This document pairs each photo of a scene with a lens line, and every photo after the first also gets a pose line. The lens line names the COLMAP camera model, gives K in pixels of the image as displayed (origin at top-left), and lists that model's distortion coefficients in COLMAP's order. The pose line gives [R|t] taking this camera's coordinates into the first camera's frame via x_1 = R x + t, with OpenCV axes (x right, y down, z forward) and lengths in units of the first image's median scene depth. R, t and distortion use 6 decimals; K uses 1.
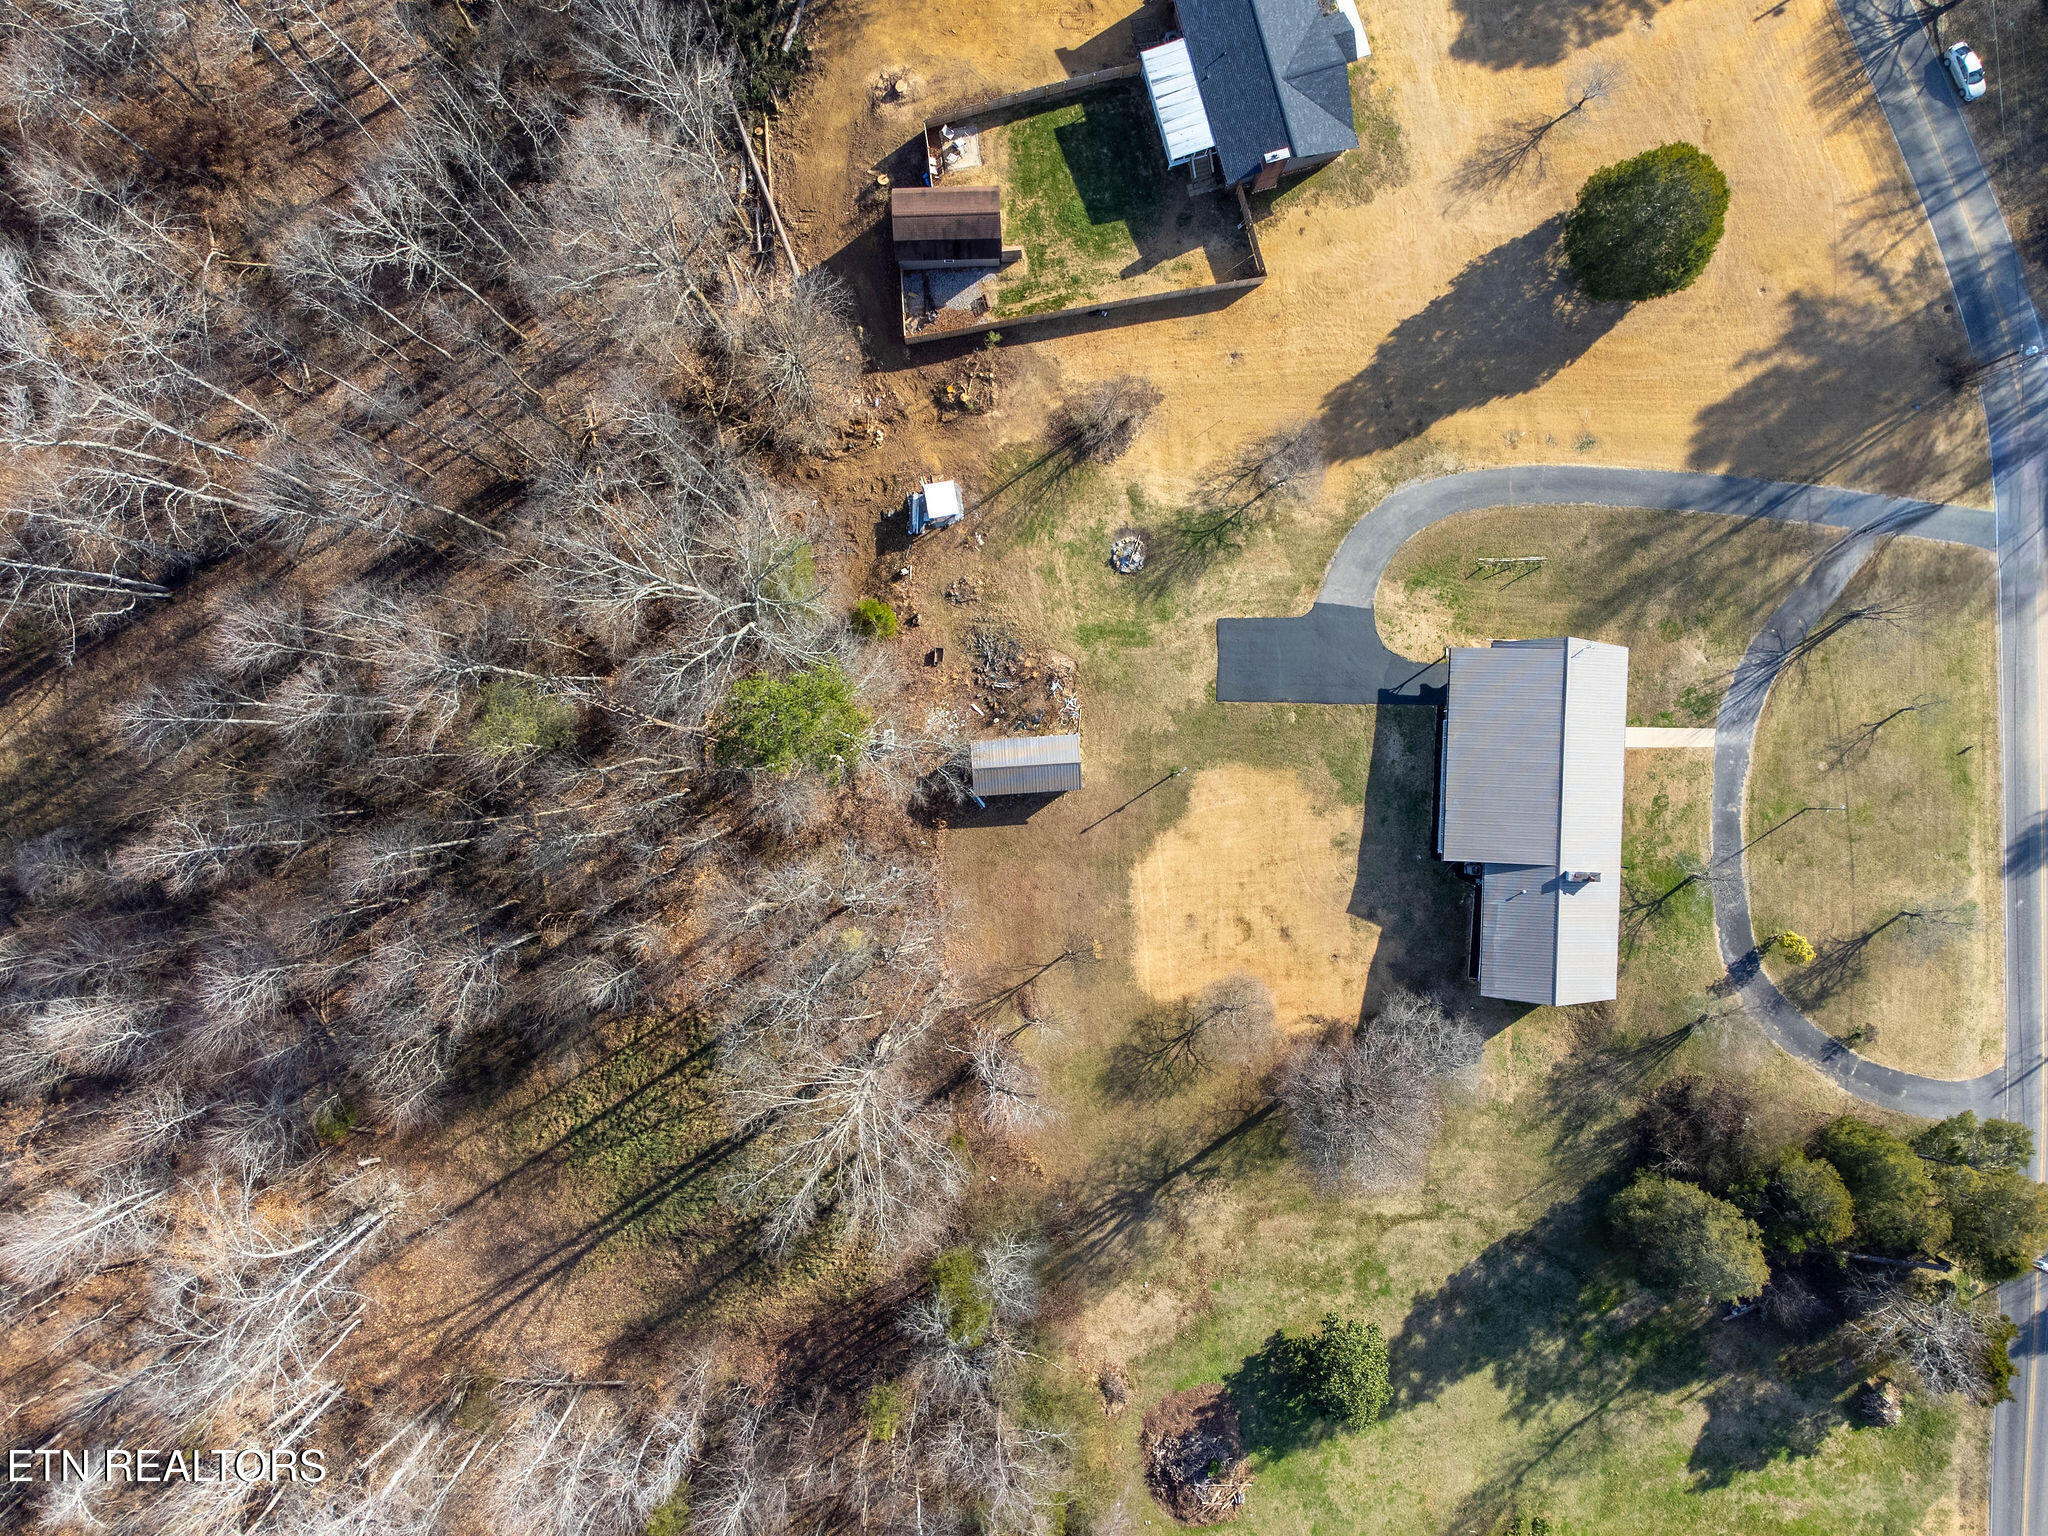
lens RADIAL K [[1488.0, 0, 982.8], [0, 1488.0, 762.9], [0, 0, 1]] dist [-0.004256, 0.026047]
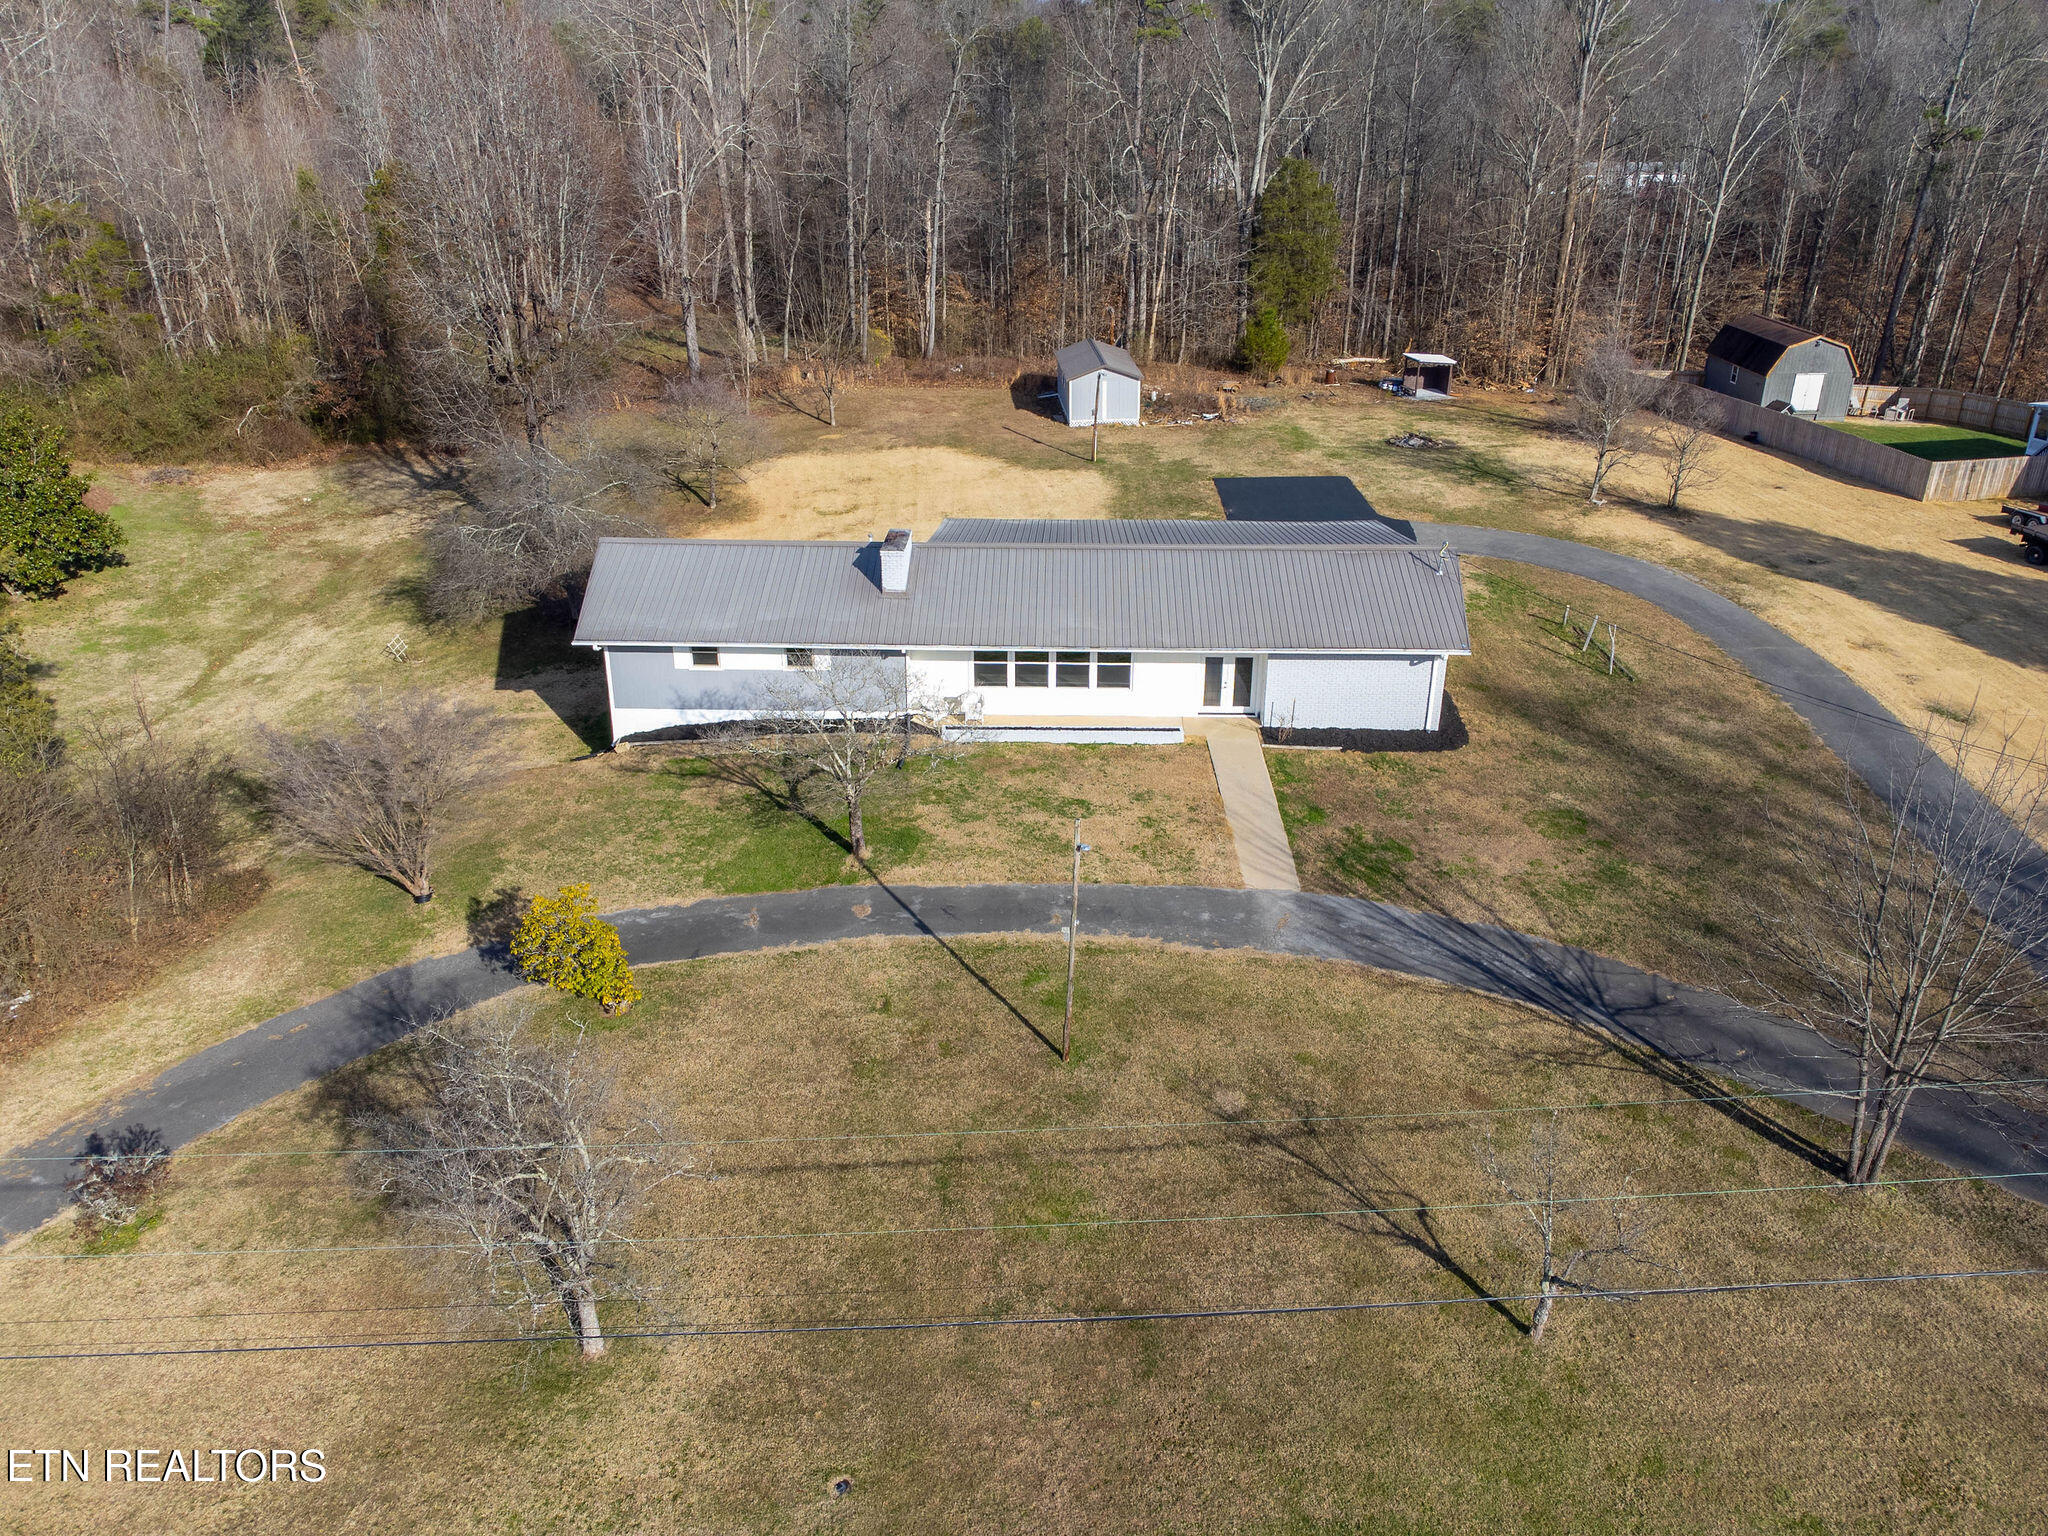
lens RADIAL K [[1566.7, 0, 1024.0], [0, 1566.7, 768.0], [0, 0, 1]] dist [0.005720, 0.004330]
pose [[0.002611, 0.405306, -0.914177, 0.798373], [-0.999967, -0.005918, -0.005480, 0.040367], [-0.007631, 0.914162, 0.405278, 0.840055]]
